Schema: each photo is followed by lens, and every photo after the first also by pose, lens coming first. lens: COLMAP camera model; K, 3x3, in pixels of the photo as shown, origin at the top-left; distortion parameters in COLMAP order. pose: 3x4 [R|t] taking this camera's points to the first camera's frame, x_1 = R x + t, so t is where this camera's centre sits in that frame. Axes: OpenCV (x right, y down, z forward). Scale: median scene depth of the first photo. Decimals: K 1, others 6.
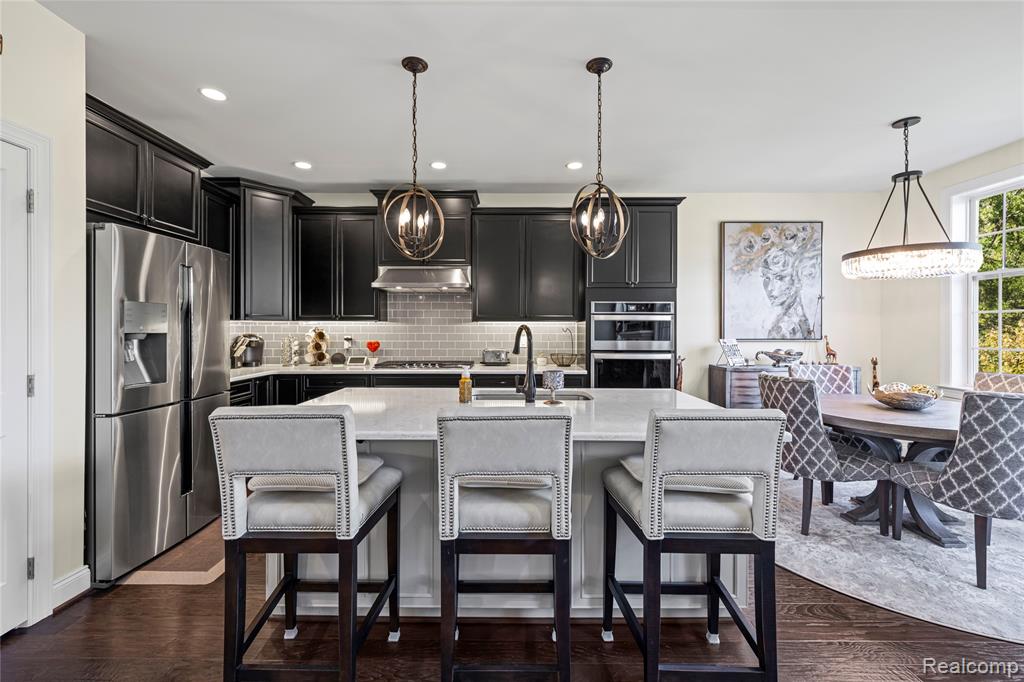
lens RADIAL K [[435.4, 0, 511.7], [0, 435.4, 329.6], [0, 0, 1]] dist [0.001027, -0.000280]
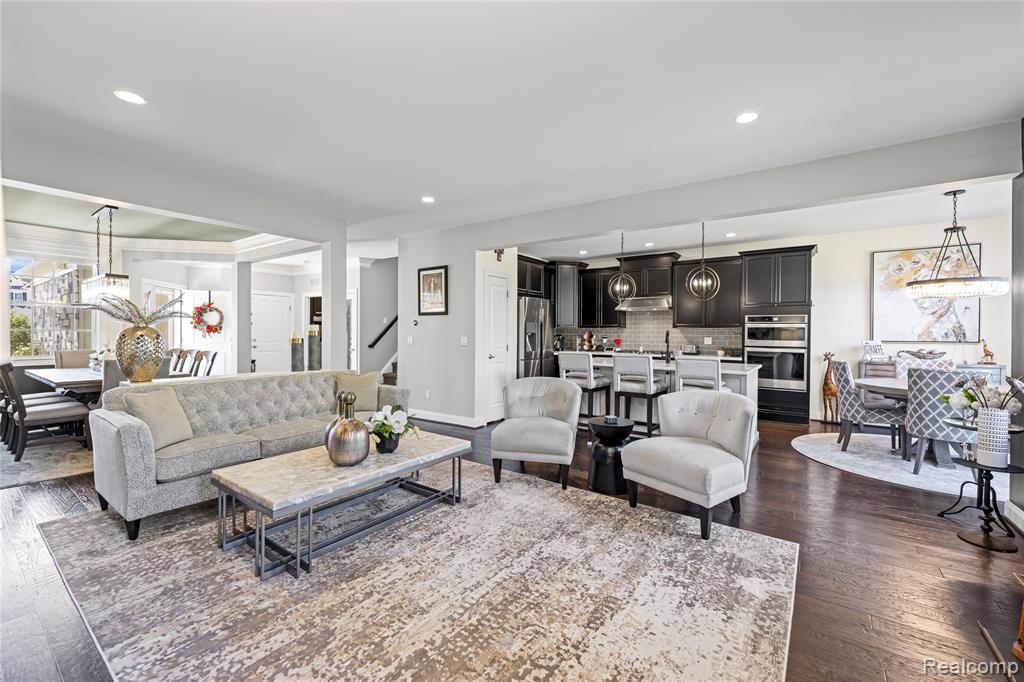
lens RADIAL K [[419.0, 0, 512.0], [0, 419.0, 341.0], [0, 0, 1]] dist [0.000792, -0.000056]
pose [[0.809162, 0.015780, -0.587374, 0.382990], [-0.005914, 0.999807, 0.018713, 0.005306], [0.587556, -0.011669, 0.809099, -0.735353]]
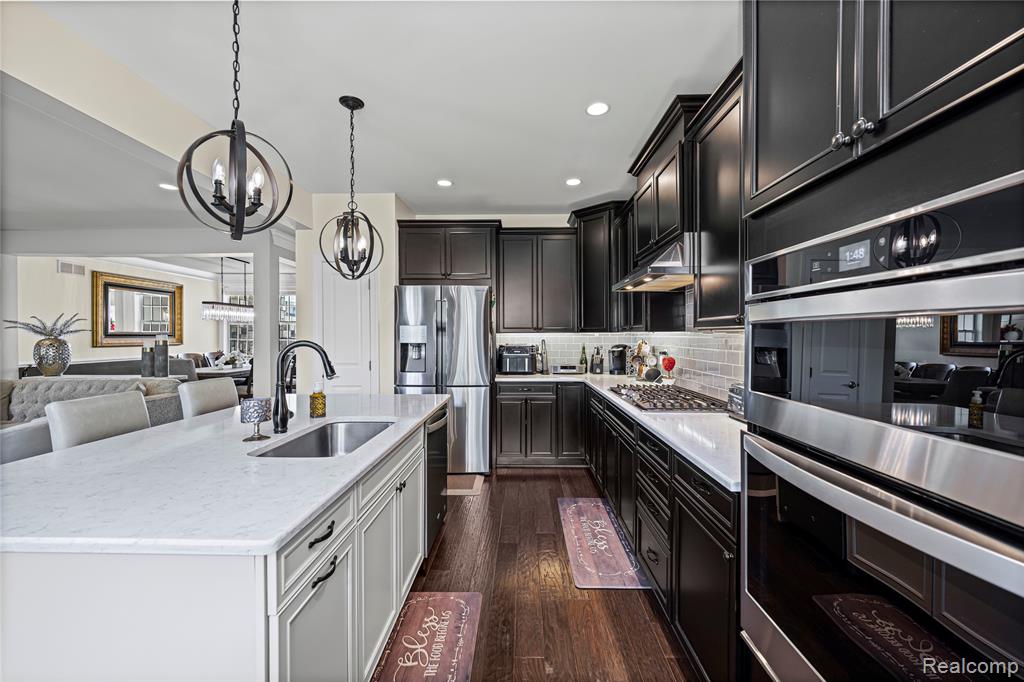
lens RADIAL K [[409.1, 0, 515.2], [0, 409.1, 338.3], [0, 0, 1]] dist [0.000636, 0.000315]
pose [[-0.012814, 0.005769, -0.999901, 0.460204], [-0.001556, 0.999982, 0.005790, -0.011390], [0.999917, 0.001630, -0.012805, 0.811815]]
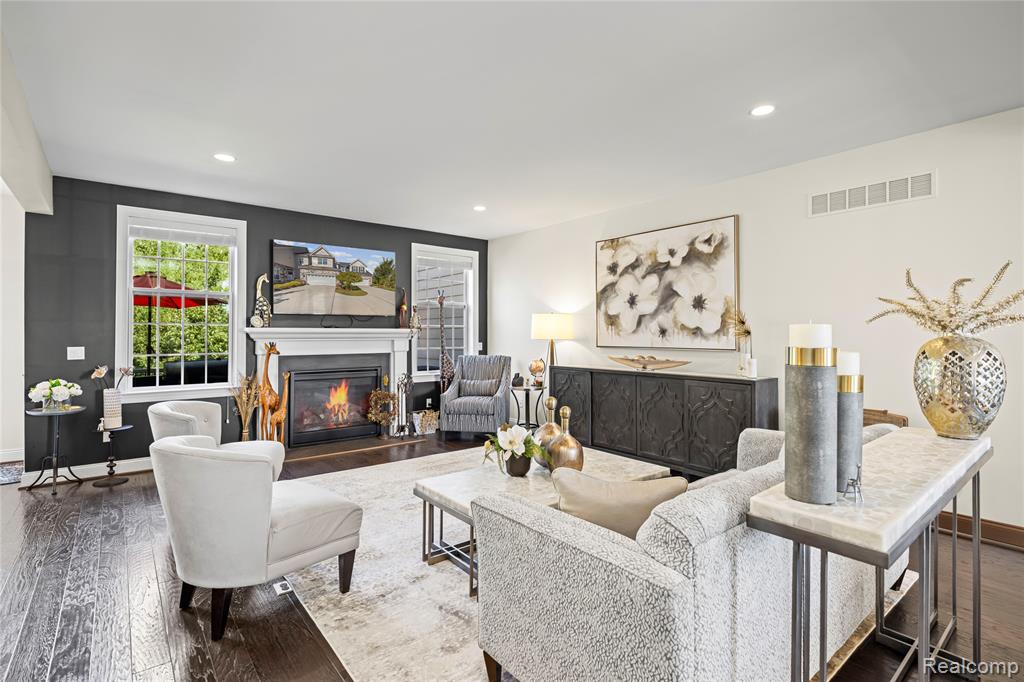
lens RADIAL K [[483.6, 0, 511.0], [0, 483.6, 329.0], [0, 0, 1]] dist [-0.001914, -0.000264]
pose [[-0.634356, 0.007766, 0.773002, -0.788782], [0.004785, 0.999970, -0.006120, -0.012190], [-0.773026, -0.000183, -0.634375, 0.169671]]
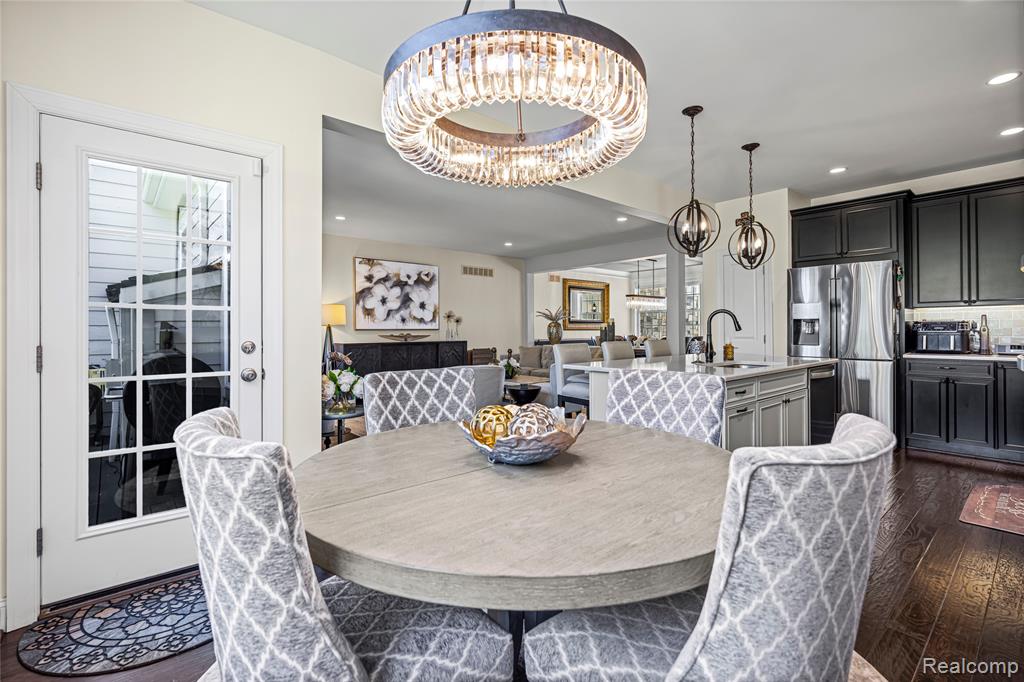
lens RADIAL K [[461.2, 0, 512.8], [0, 461.2, 329.2], [0, 0, 1]] dist [0.000221, -0.000253]
pose [[-0.752917, 0.002048, -0.658112, 0.868875], [0.002509, 0.999997, 0.000242, 0.029606], [0.658111, -0.001469, -0.752920, 0.961768]]
